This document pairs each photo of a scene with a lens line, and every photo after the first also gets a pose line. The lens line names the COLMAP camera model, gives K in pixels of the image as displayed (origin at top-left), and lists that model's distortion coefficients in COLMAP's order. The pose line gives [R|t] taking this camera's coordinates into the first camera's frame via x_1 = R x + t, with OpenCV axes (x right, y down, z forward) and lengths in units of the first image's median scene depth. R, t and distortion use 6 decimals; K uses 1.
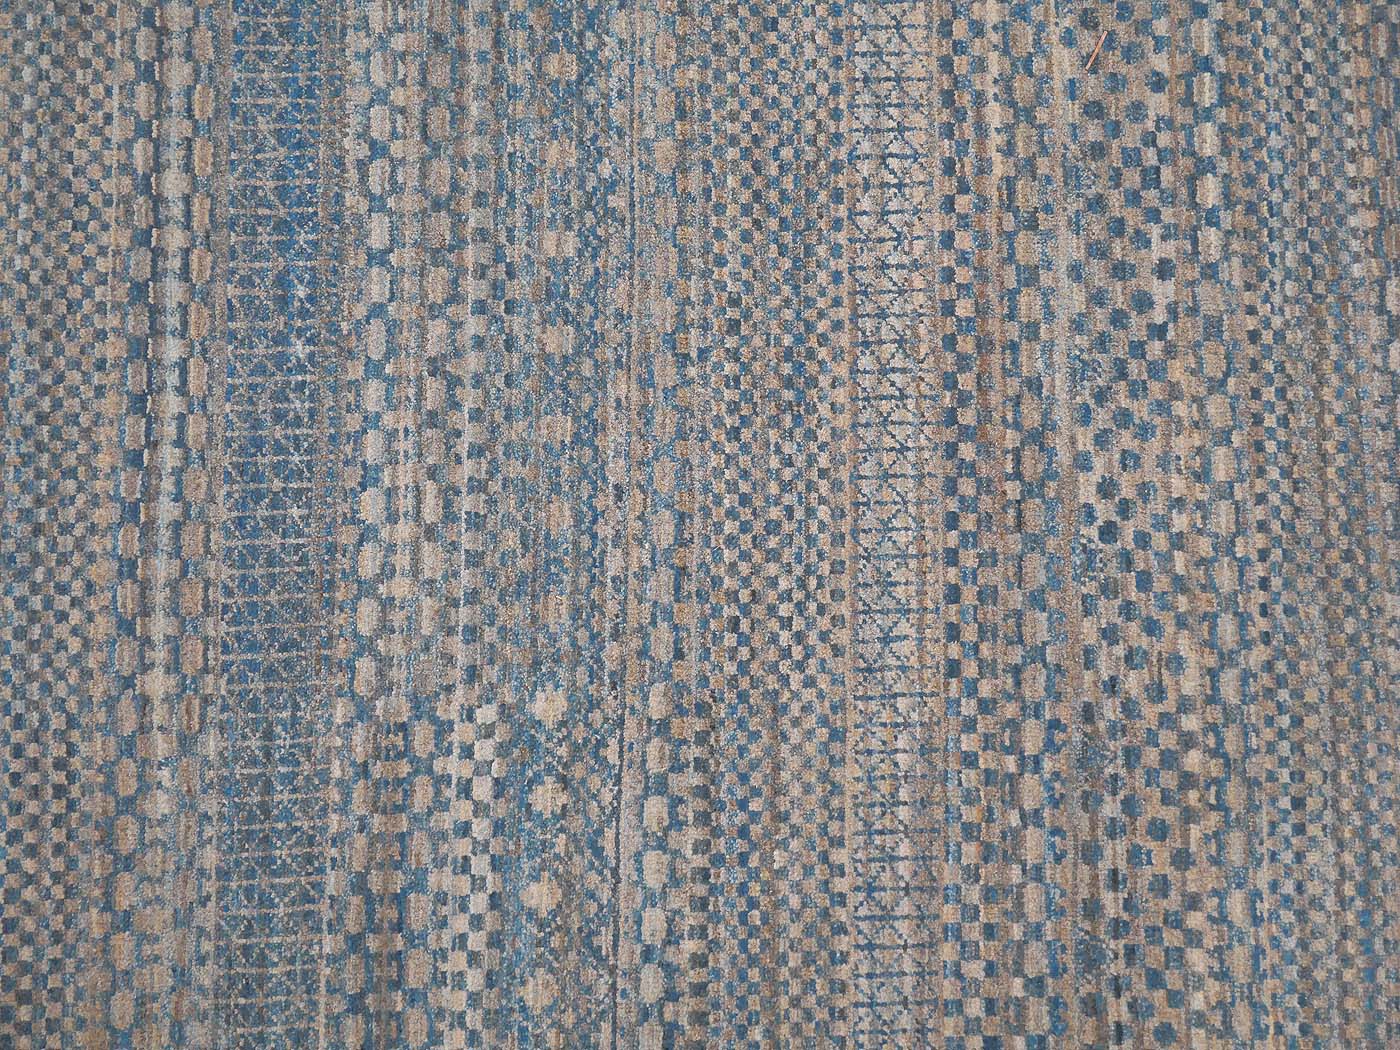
lens RADIAL K [[2056.1, 0, 699.8], [0, 2056.1, 523.1], [0, 0, 1]] dist [0.023376, 0.000000]
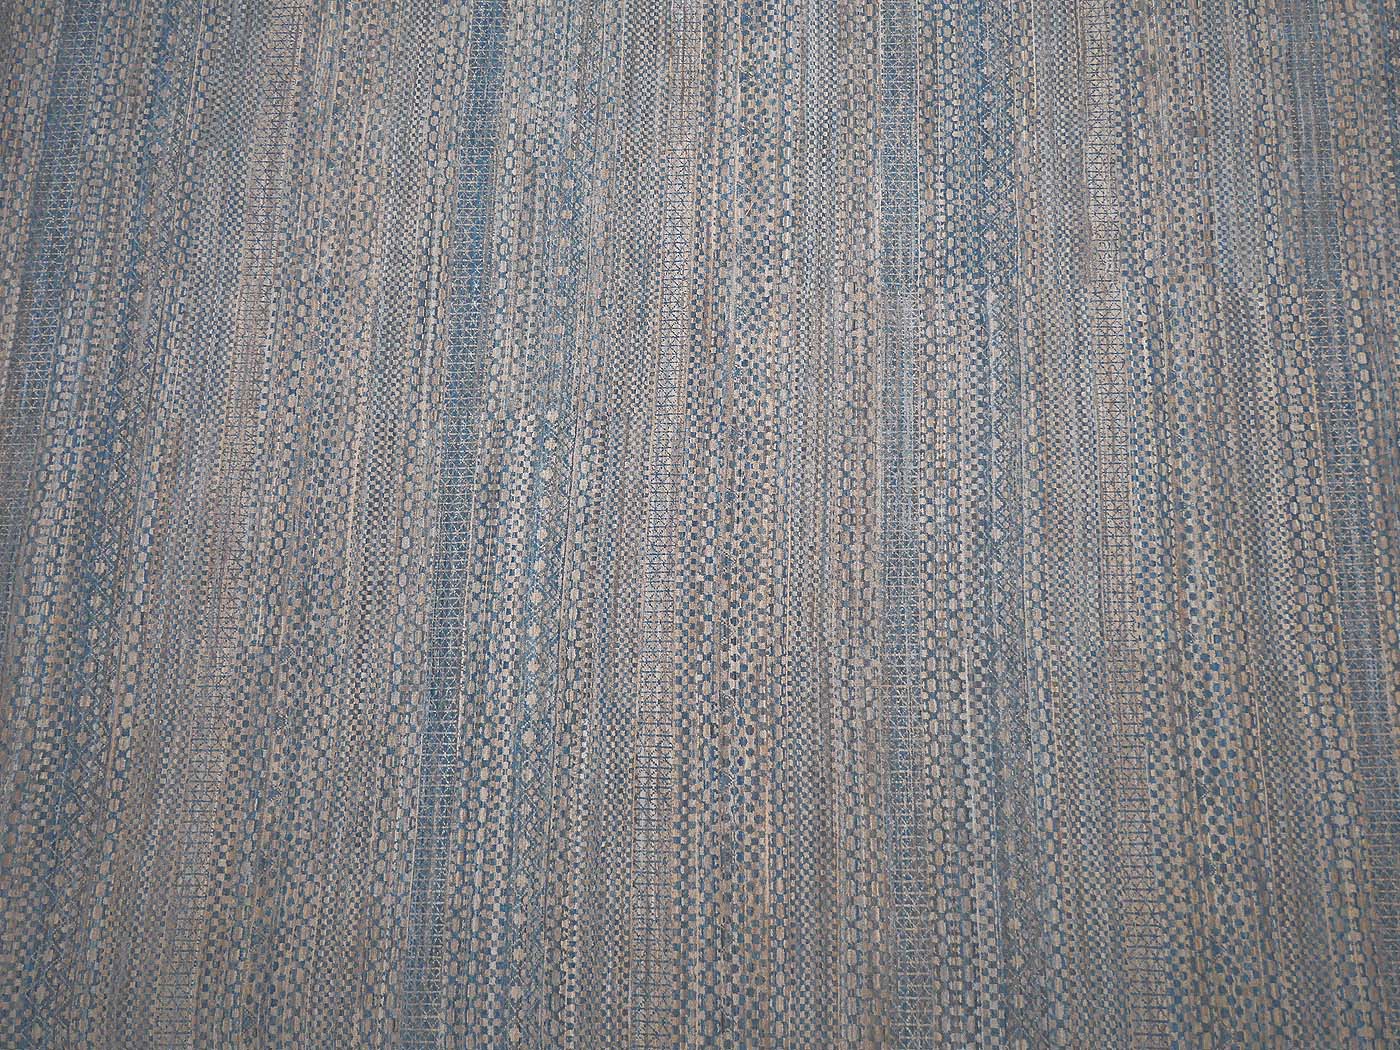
lens RADIAL K [[1741.5, 0, 701.0], [0, 1741.5, 534.2], [0, 0, 1]] dist [0.037857, 0.000000]
pose [[0.996734, 0.008344, -0.080320, 0.339391], [-0.020930, 0.987352, -0.157158, 0.638787], [0.077993, 0.158326, 0.984302, -1.413806]]
